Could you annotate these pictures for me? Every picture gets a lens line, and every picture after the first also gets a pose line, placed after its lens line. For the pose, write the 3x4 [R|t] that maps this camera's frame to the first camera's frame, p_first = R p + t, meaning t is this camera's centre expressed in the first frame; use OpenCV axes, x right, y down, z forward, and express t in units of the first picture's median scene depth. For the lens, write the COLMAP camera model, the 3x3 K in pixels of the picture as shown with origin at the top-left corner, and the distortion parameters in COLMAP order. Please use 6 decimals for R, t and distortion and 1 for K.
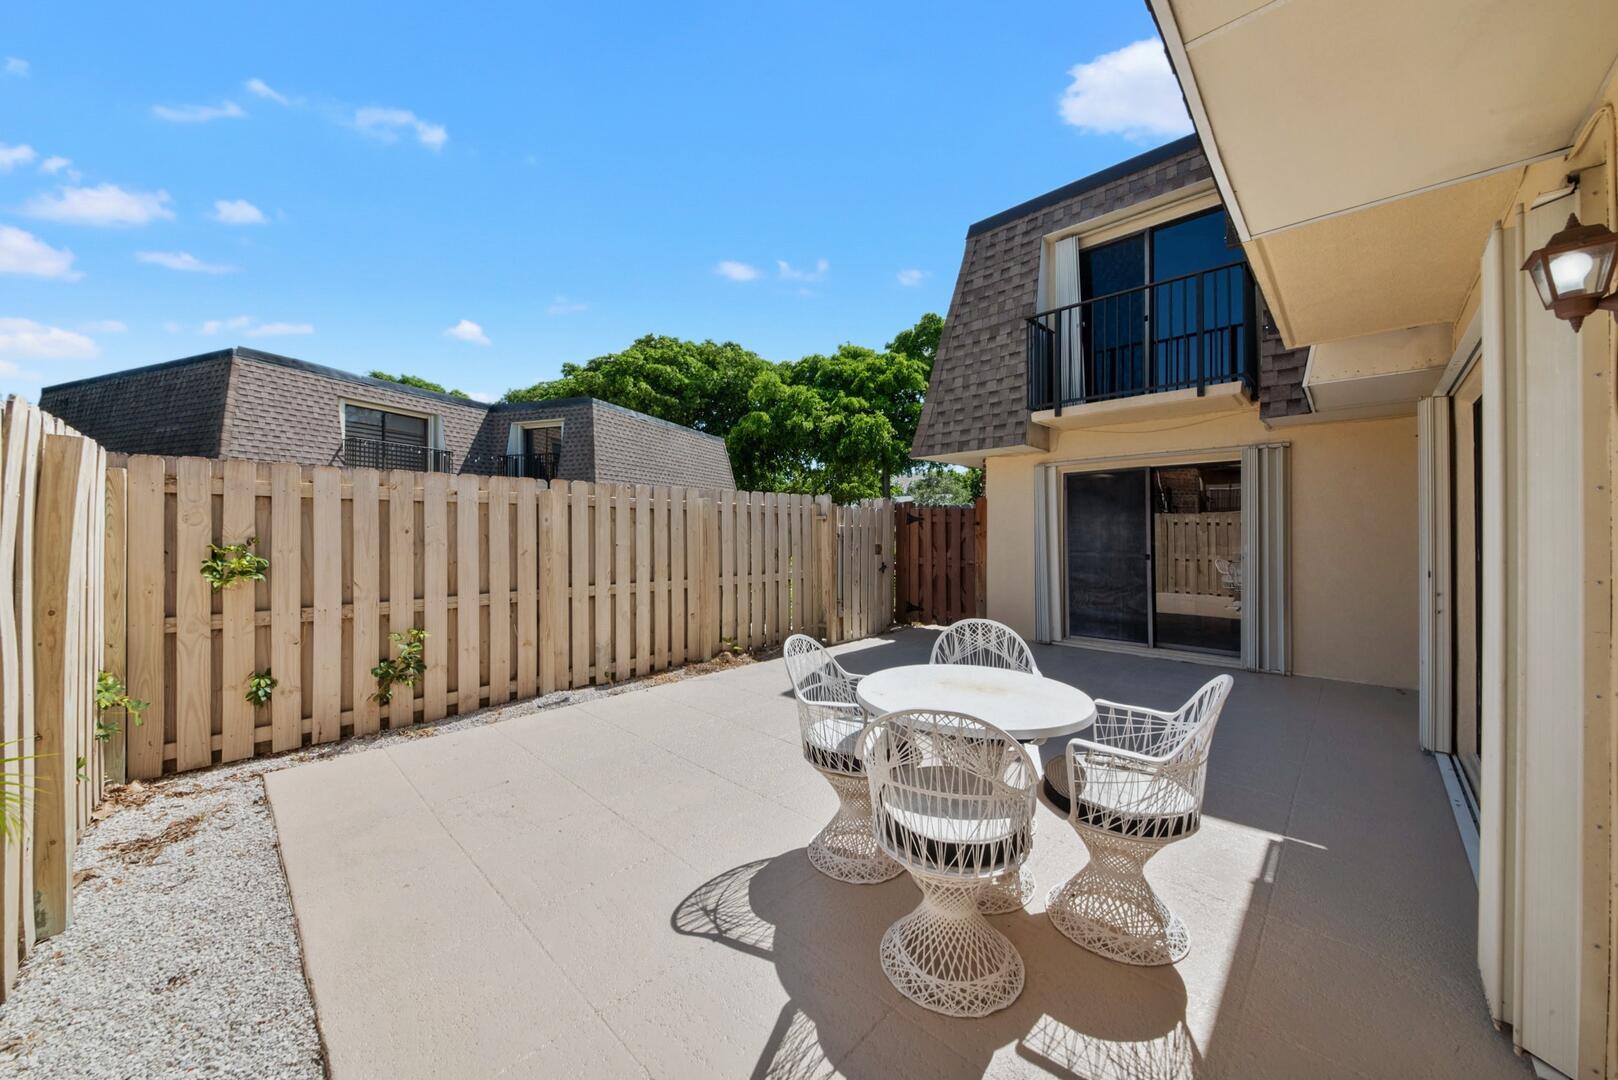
lens RADIAL K [[574.7, 0, 807.1], [0, 574.7, 527.5], [0, 0, 1]] dist [-0.007130, -0.003070]
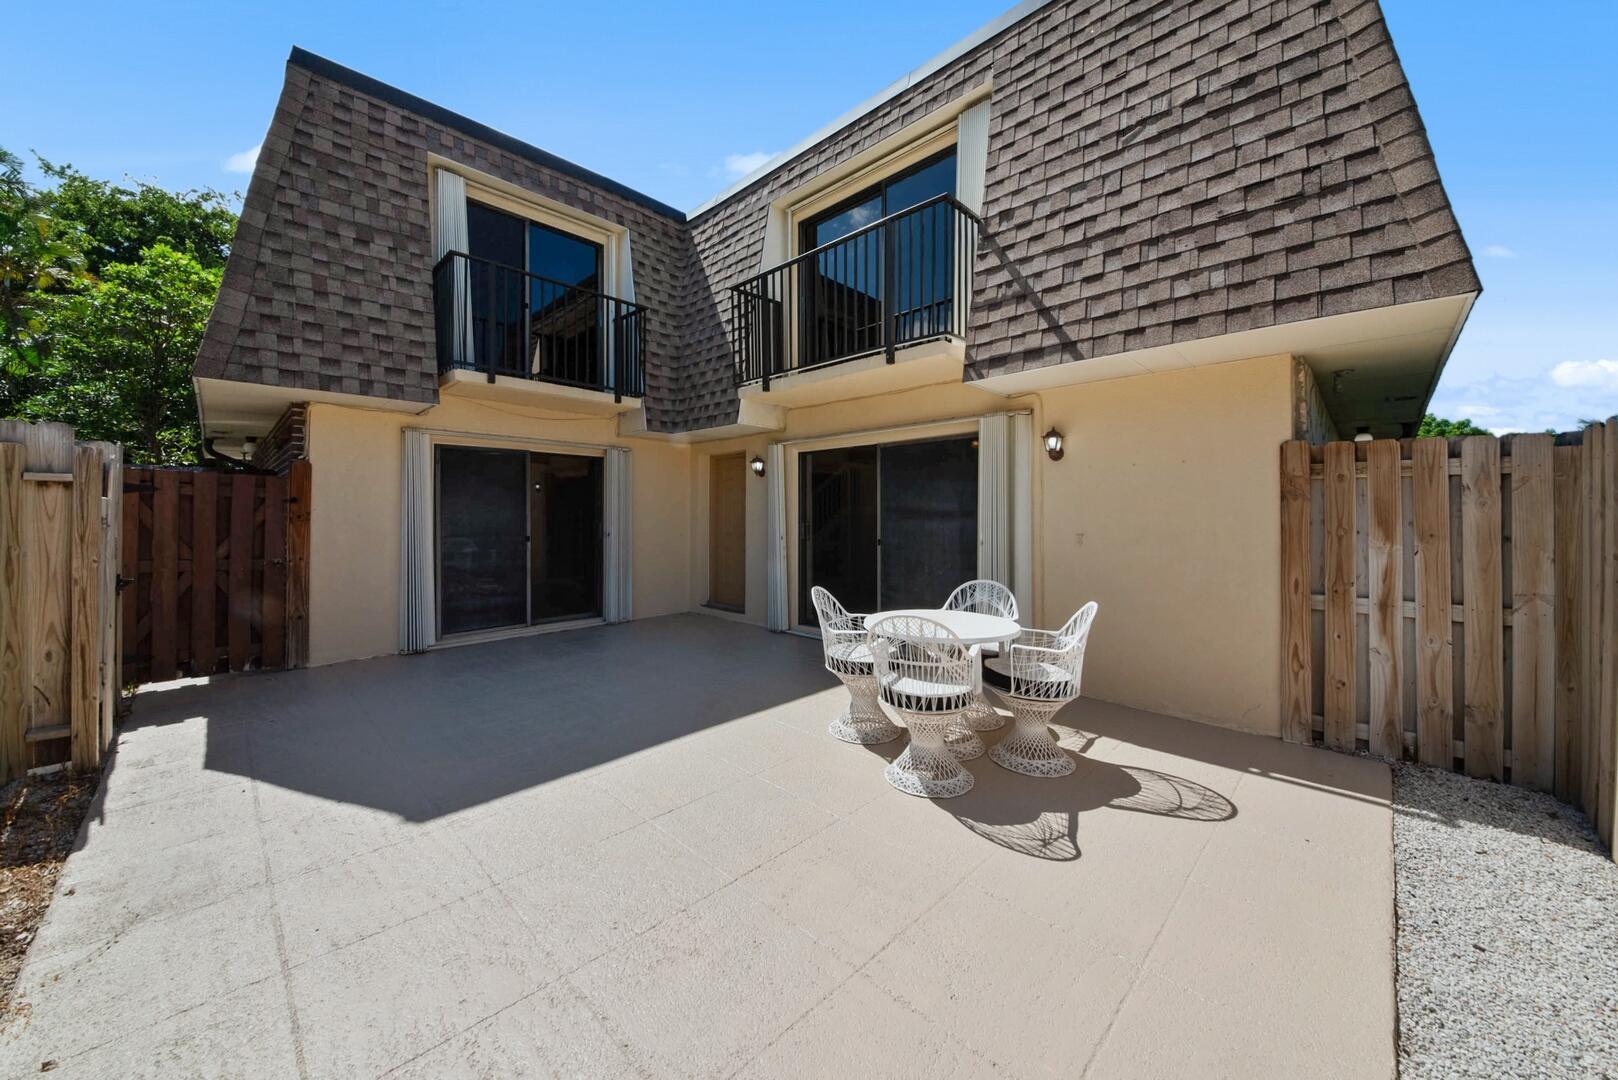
lens RADIAL K [[574.7, 0, 821.9], [0, 574.7, 512.4], [0, 0, 1]] dist [-0.007130, -0.003070]
pose [[0.001343, 0.015001, 0.999887, -0.396988], [-0.012042, 0.999815, -0.014983, 0.011696], [-0.999927, -0.012021, 0.001524, 0.437383]]
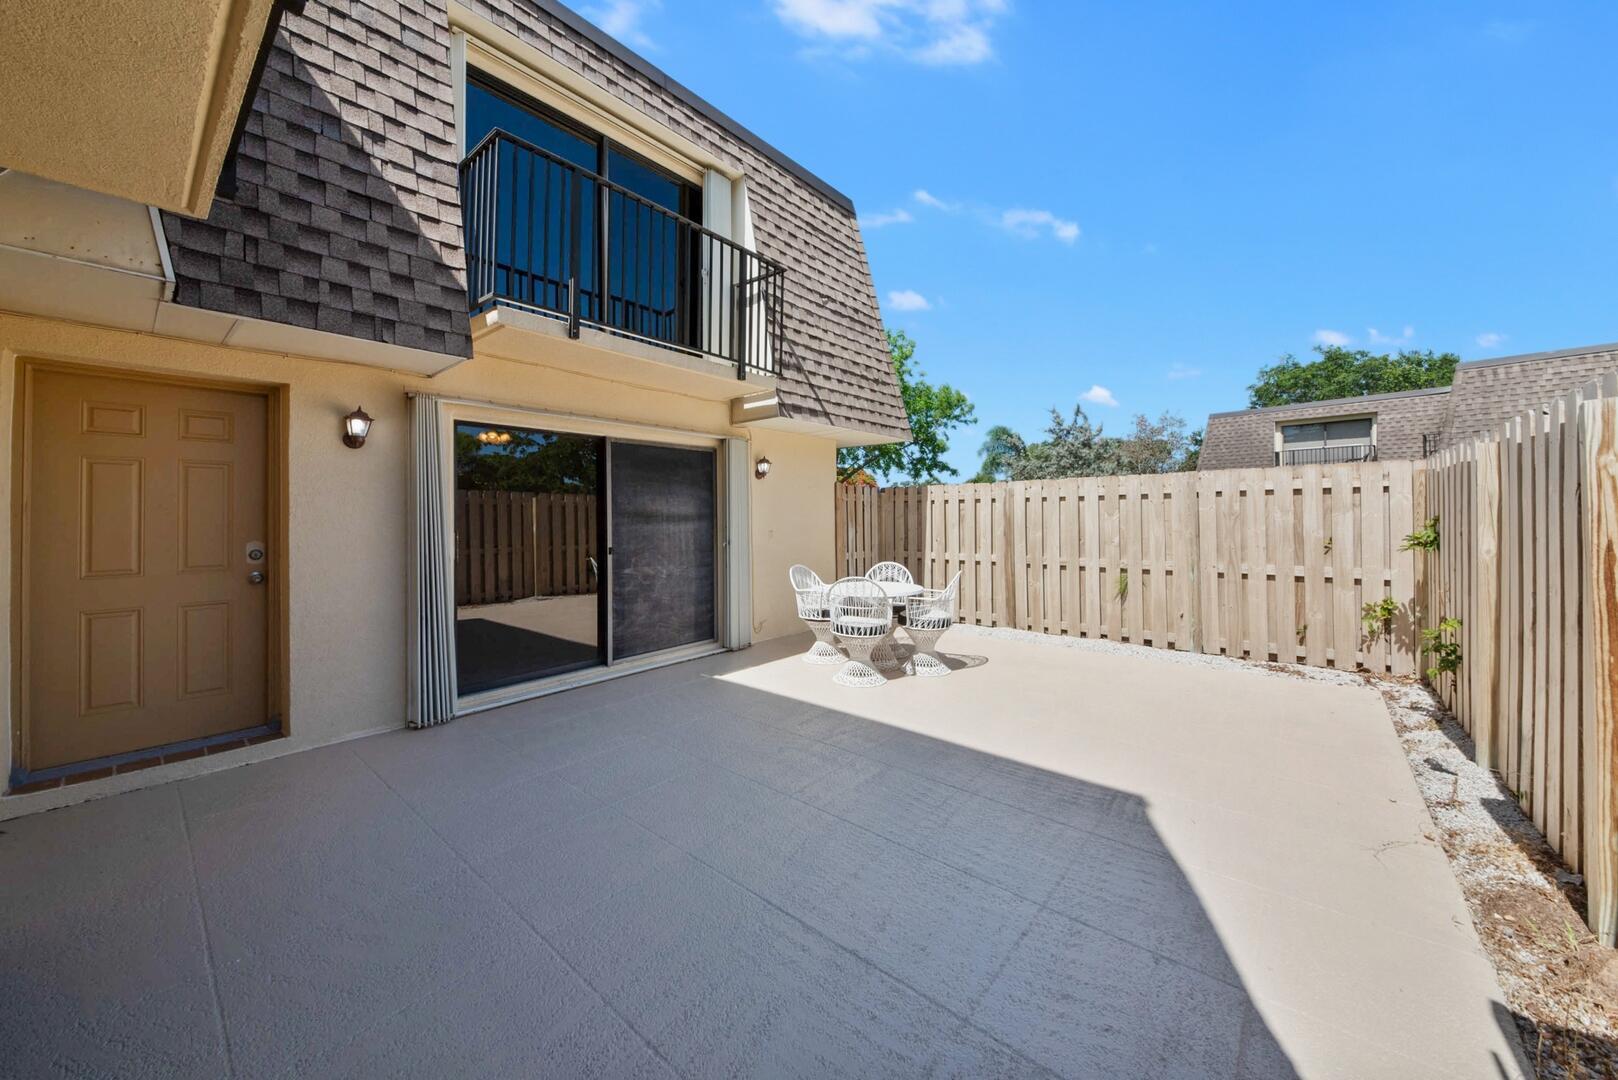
lens RADIAL K [[574.7, 0, 798.6], [0, 574.7, 511.7], [0, 0, 1]] dist [-0.007130, -0.003070]
pose [[-0.998978, 0.012519, -0.043431, 0.223372], [0.013222, 0.999786, -0.015938, 0.007113], [0.043222, -0.016496, -0.998929, 1.086611]]
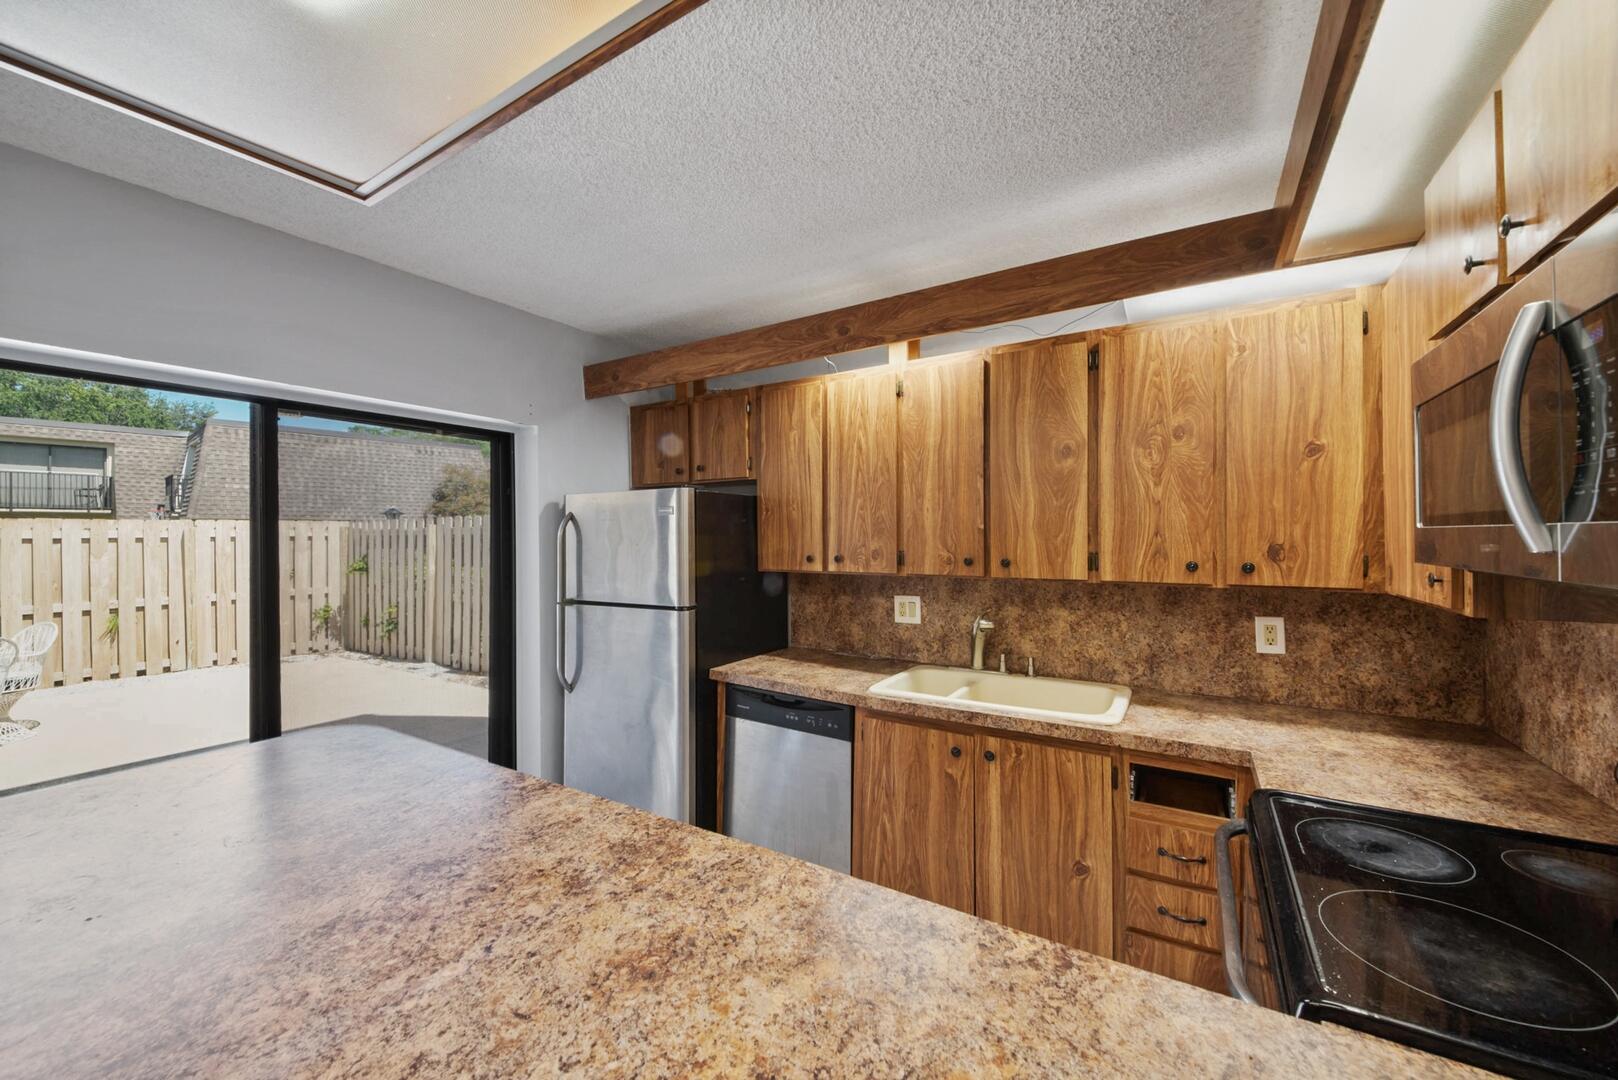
lens RADIAL K [[627.2, 0, 799.9], [0, 627.2, 530.4], [0, 0, 1]] dist [0.006804, -0.002066]
pose [[0.188843, -0.001683, -0.982006, 0.899258], [0.013586, 0.999907, 0.000899, -0.026073], [0.981913, -0.013511, 0.188848, 1.121802]]
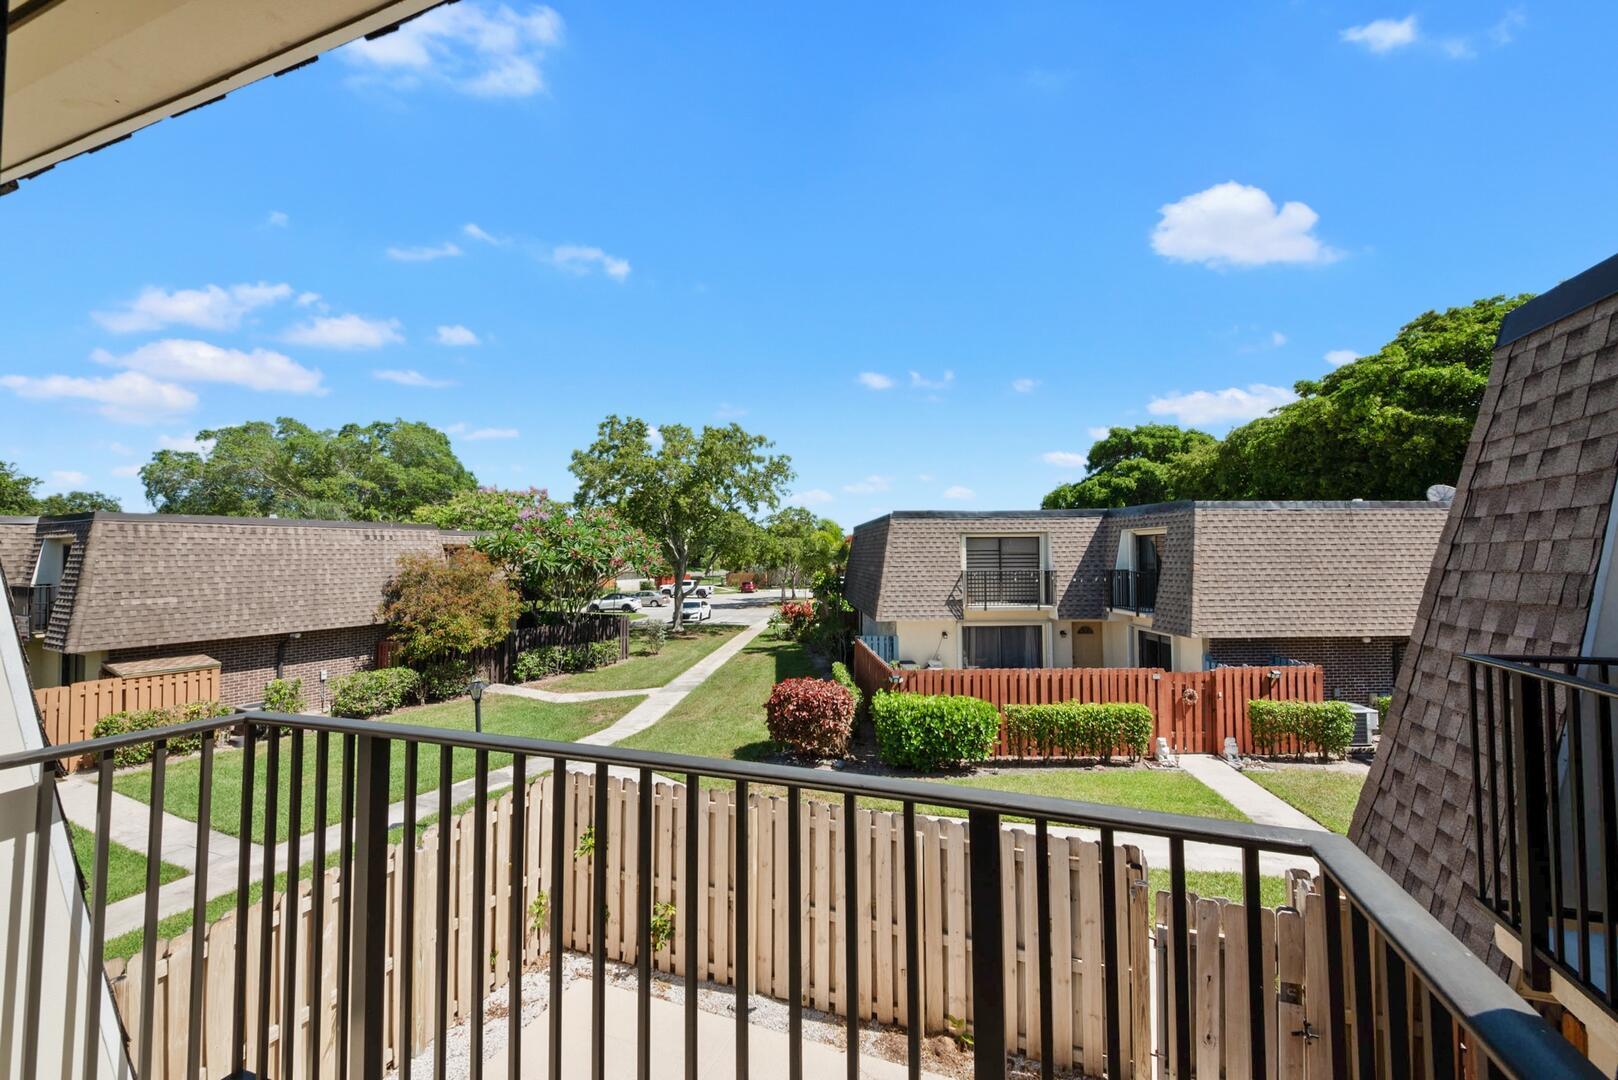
lens RADIAL K [[633.3, 0, 826.0], [0, 633.3, 530.5], [0, 0, 1]] dist [-0.000158, -0.004024]
pose [[0.415363, -0.033606, -0.909035, 0.539925], [0.007059, 0.999406, -0.033722, -0.402283], [0.909629, 0.007590, 0.415353, 0.414477]]
